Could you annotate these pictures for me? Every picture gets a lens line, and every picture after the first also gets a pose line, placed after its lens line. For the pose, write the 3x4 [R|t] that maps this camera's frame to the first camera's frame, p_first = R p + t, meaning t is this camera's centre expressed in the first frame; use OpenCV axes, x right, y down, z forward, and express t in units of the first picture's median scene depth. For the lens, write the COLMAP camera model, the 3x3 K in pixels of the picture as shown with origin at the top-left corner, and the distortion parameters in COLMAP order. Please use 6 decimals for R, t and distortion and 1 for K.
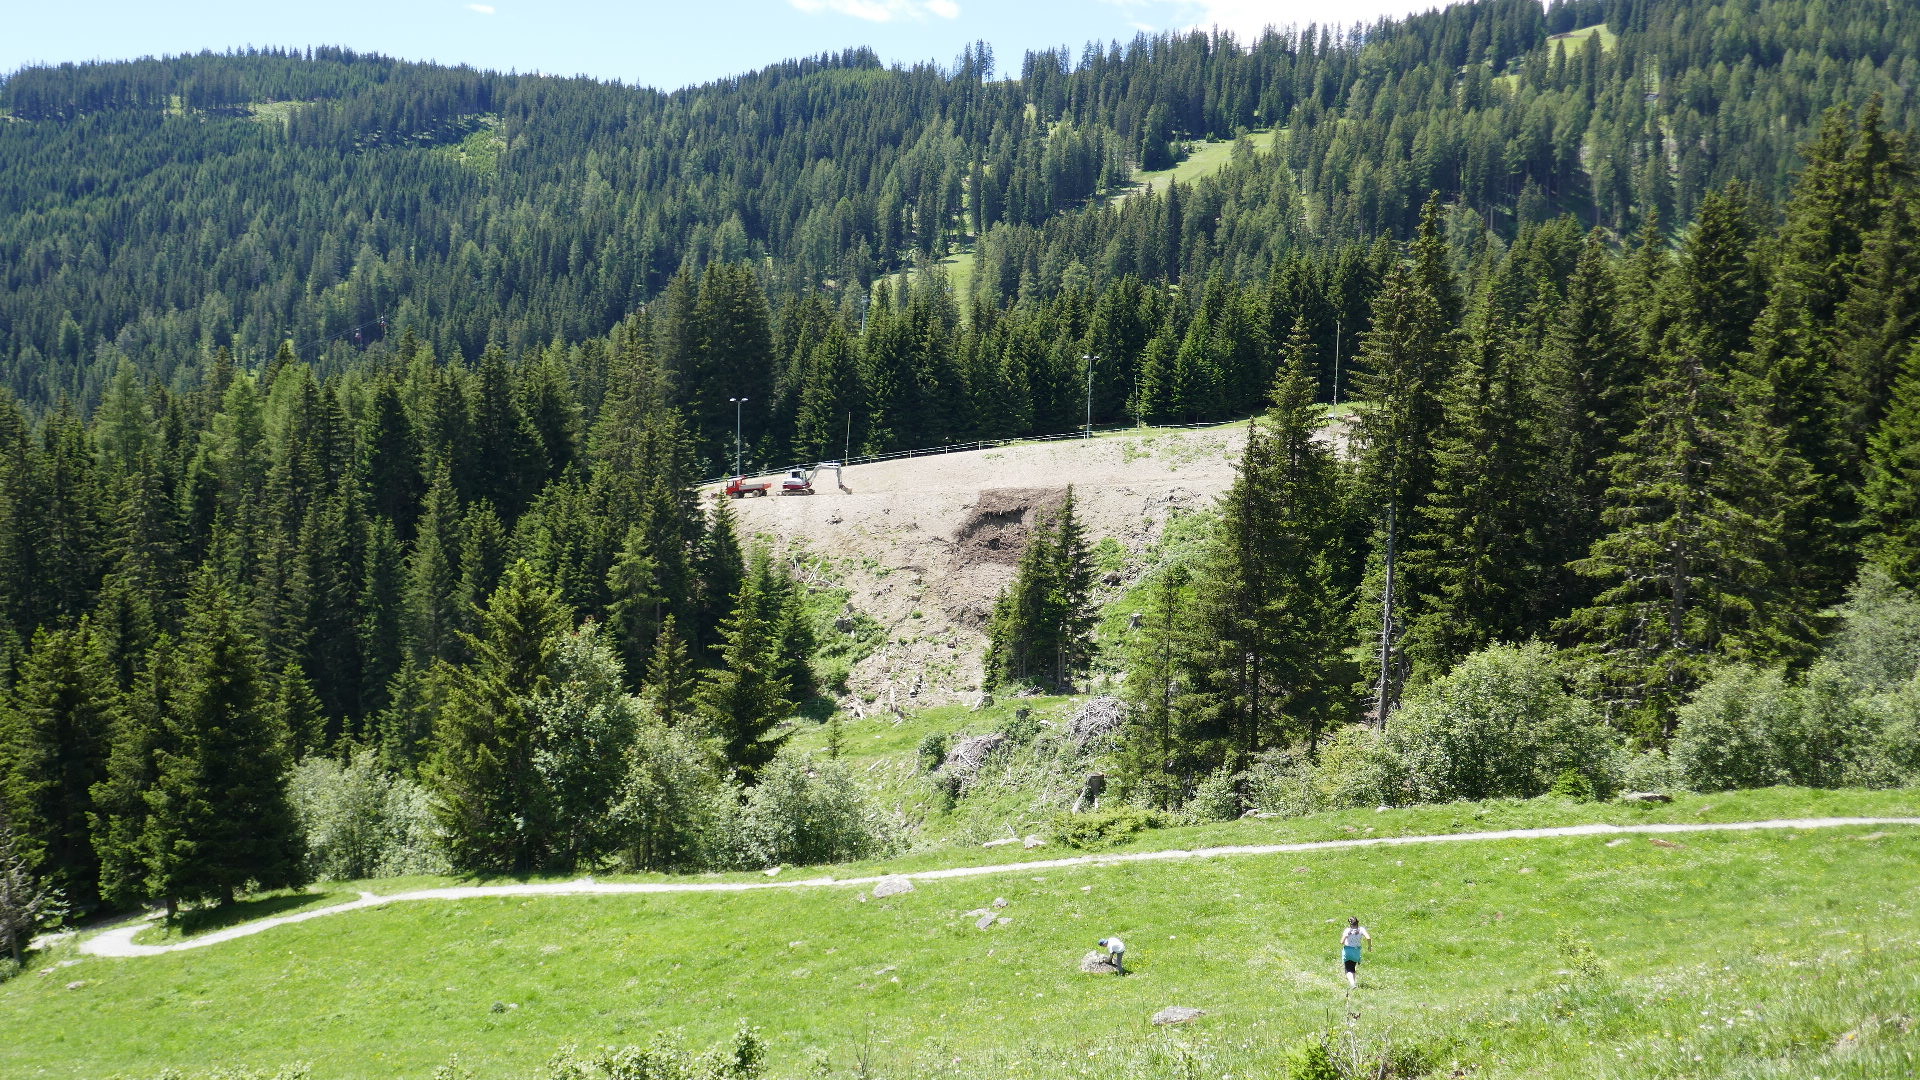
lens RADIAL K [[1791.8, 0, 954.1], [0, 1791.8, 533.5], [0, 0, 1]] dist [-0.015590, 0.000000]
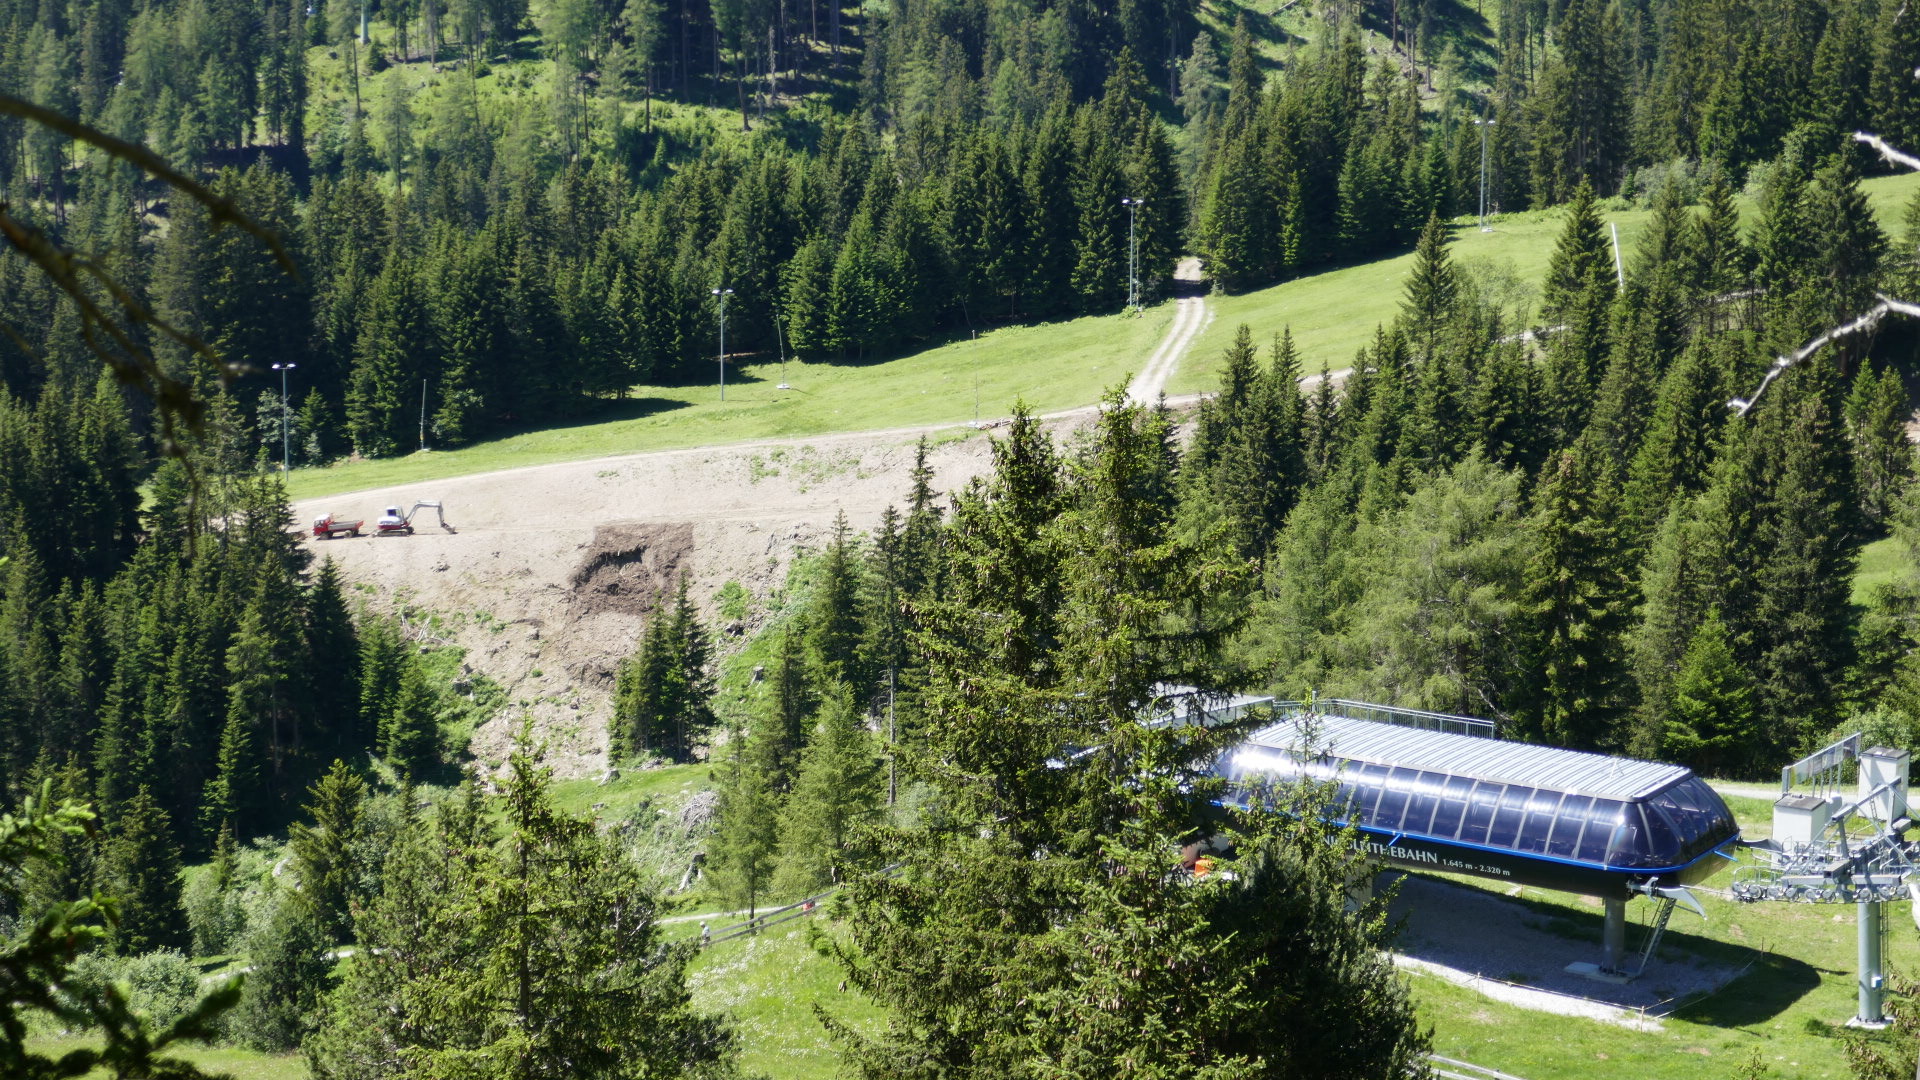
lens RADIAL K [[4004.6, 0, 963.2], [0, 4004.6, 539.1], [0, 0, 1]] dist [0.175760, 0.000000]
pose [[0.993087, -0.038893, 0.110753, -0.029318], [0.028658, 0.995295, 0.092556, -0.223341], [-0.113831, -0.088743, 0.989529, -1.186806]]
